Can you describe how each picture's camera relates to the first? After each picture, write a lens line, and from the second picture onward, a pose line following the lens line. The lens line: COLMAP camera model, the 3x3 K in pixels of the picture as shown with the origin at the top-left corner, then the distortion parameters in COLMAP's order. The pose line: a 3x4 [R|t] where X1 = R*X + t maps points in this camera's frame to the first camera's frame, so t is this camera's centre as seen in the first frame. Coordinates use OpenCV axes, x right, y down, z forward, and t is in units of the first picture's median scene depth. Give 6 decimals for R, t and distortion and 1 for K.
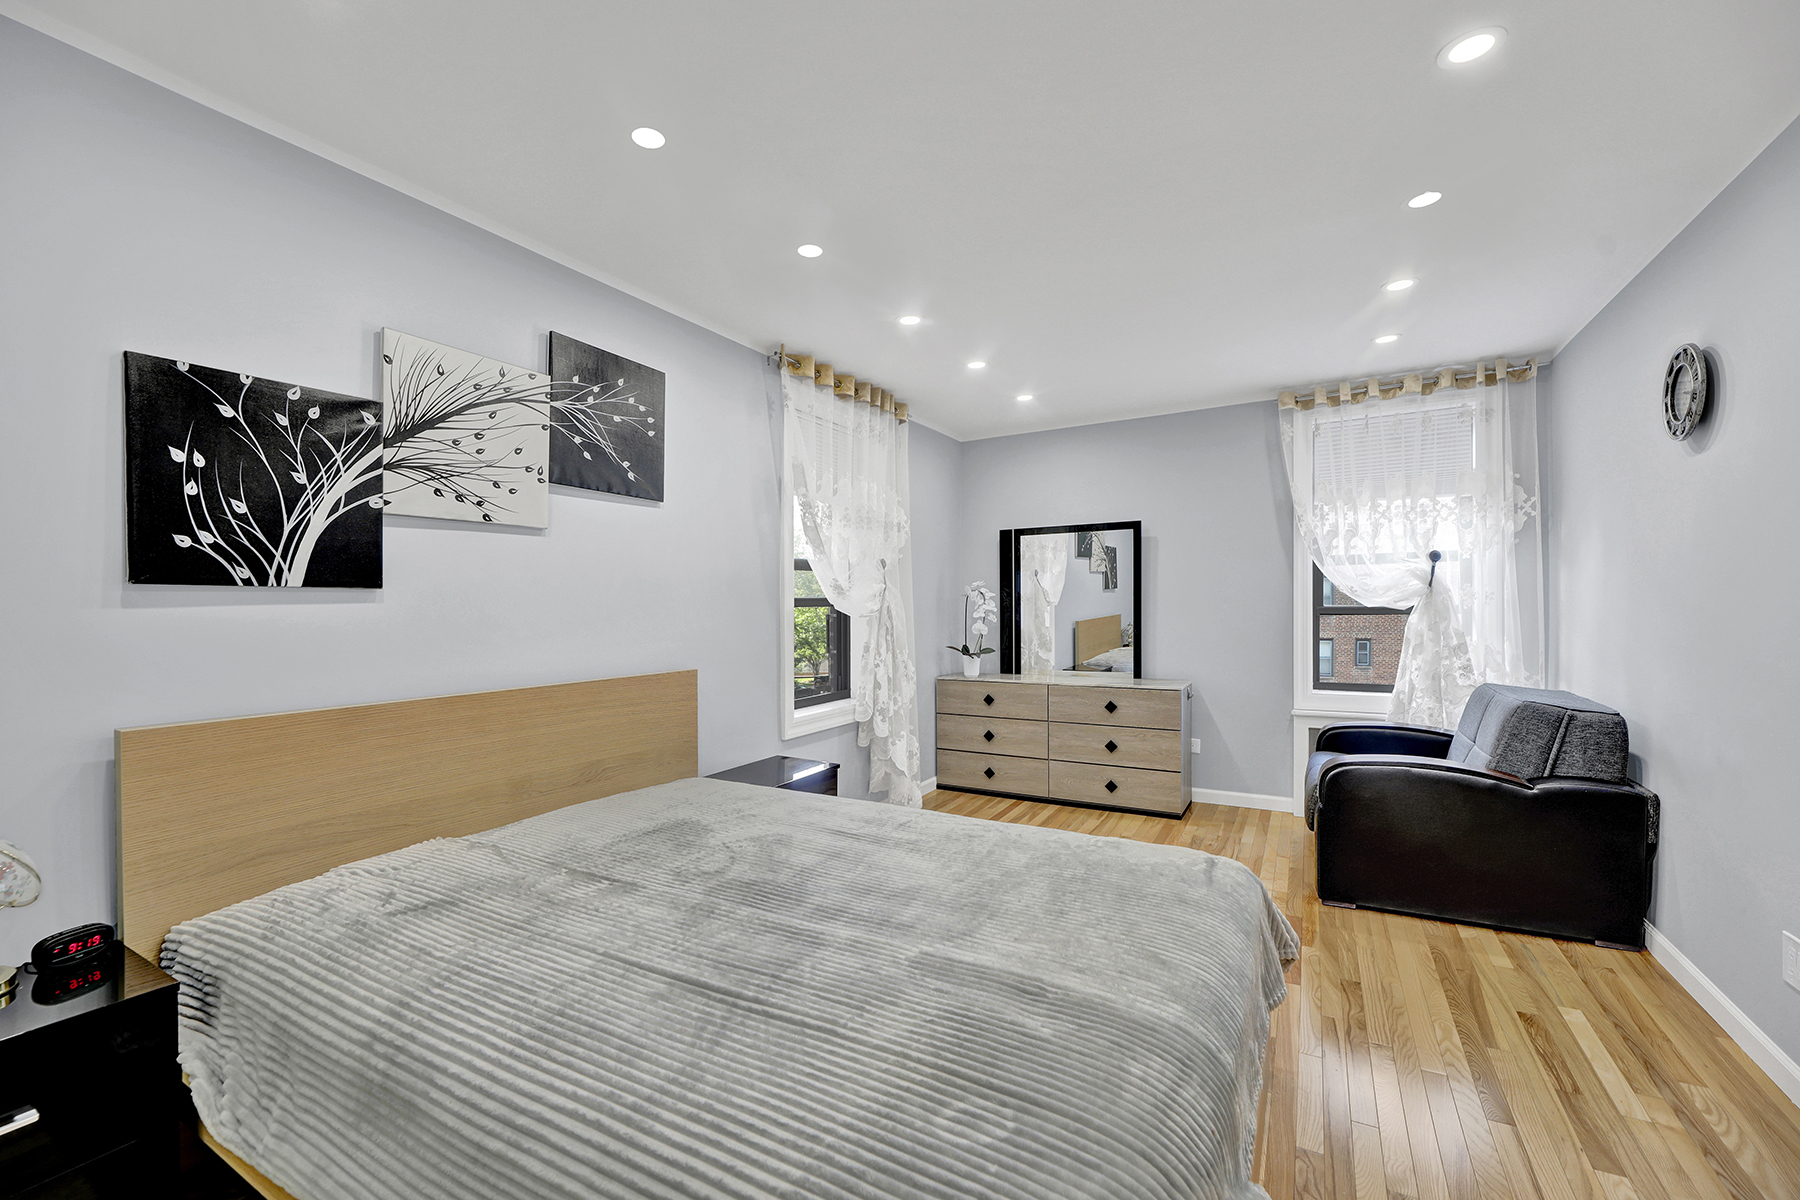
lens RADIAL K [[748.5, 0, 903.5], [0, 748.5, 618.4], [0, 0, 1]] dist [-0.002347, -0.004562]
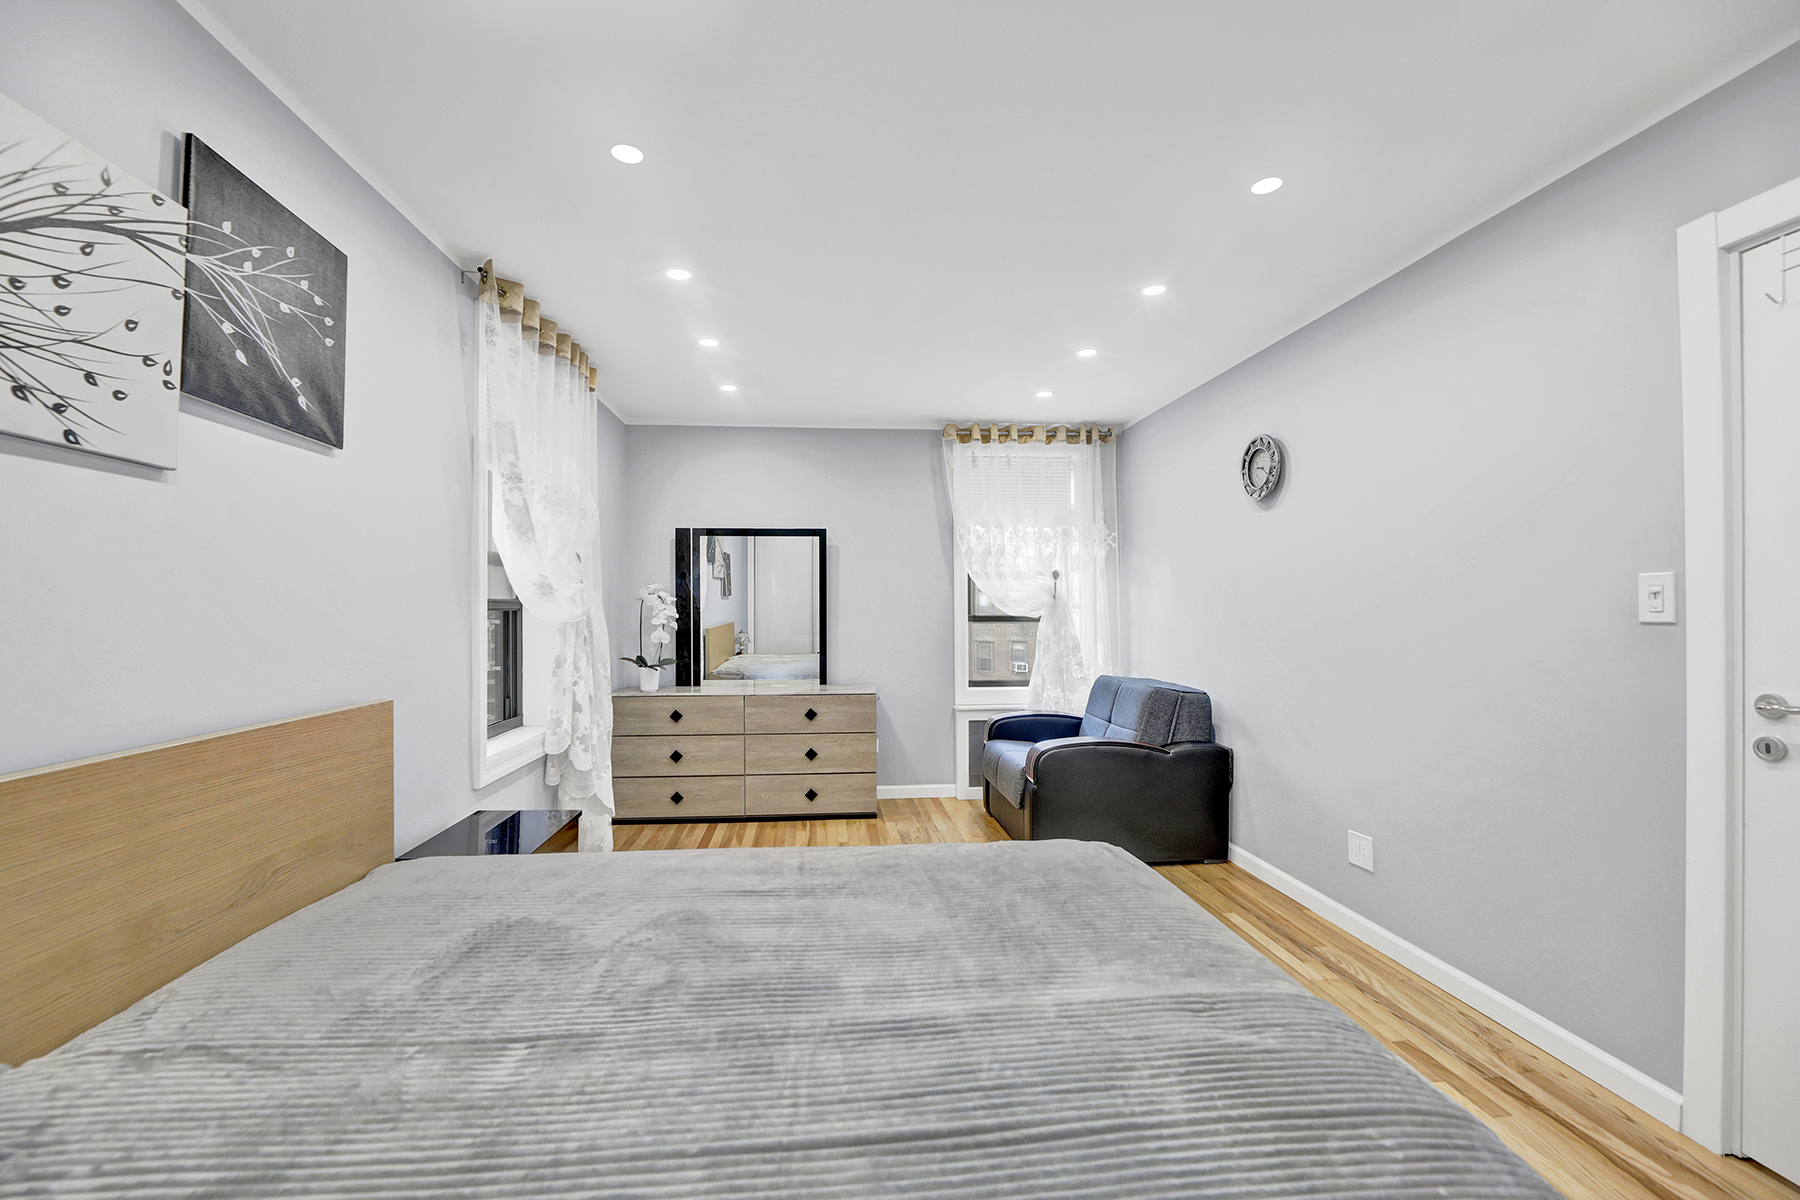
lens RADIAL K [[748.5, 0, 903.5], [0, 748.5, 618.4], [0, 0, 1]] dist [-0.002347, -0.004562]
pose [[0.817519, 0.003629, 0.575890, -0.317220], [0.002155, 0.999954, -0.009360, 0.000873], [-0.575898, 0.008893, 0.817473, 0.192071]]
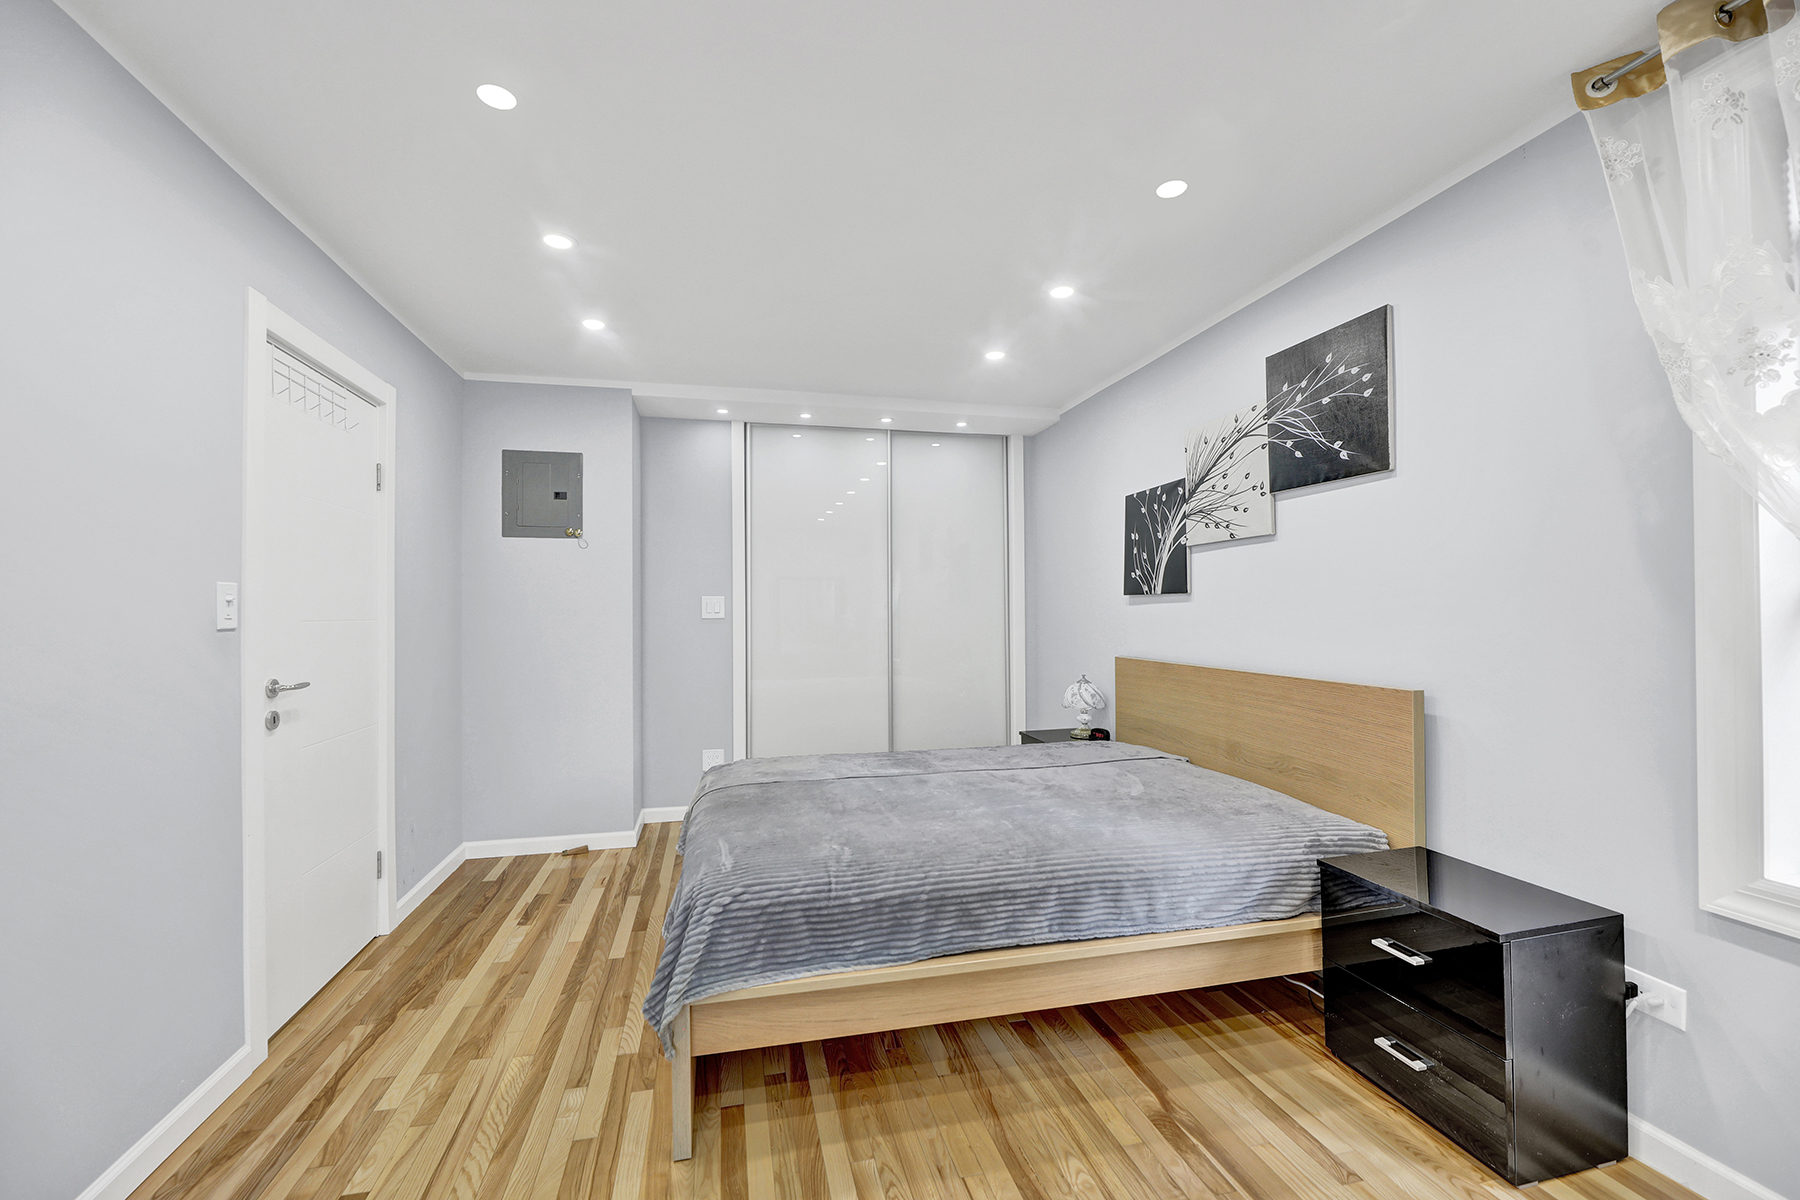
lens RADIAL K [[739.5, 0, 897.0], [0, 739.5, 594.7], [0, 0, 1]] dist [-0.009750, -0.000082]
pose [[-0.740163, 0.003227, -0.672420, 0.622571], [0.006368, 0.999977, -0.002210, -0.028254], [0.672397, -0.005918, -0.740167, 1.316456]]
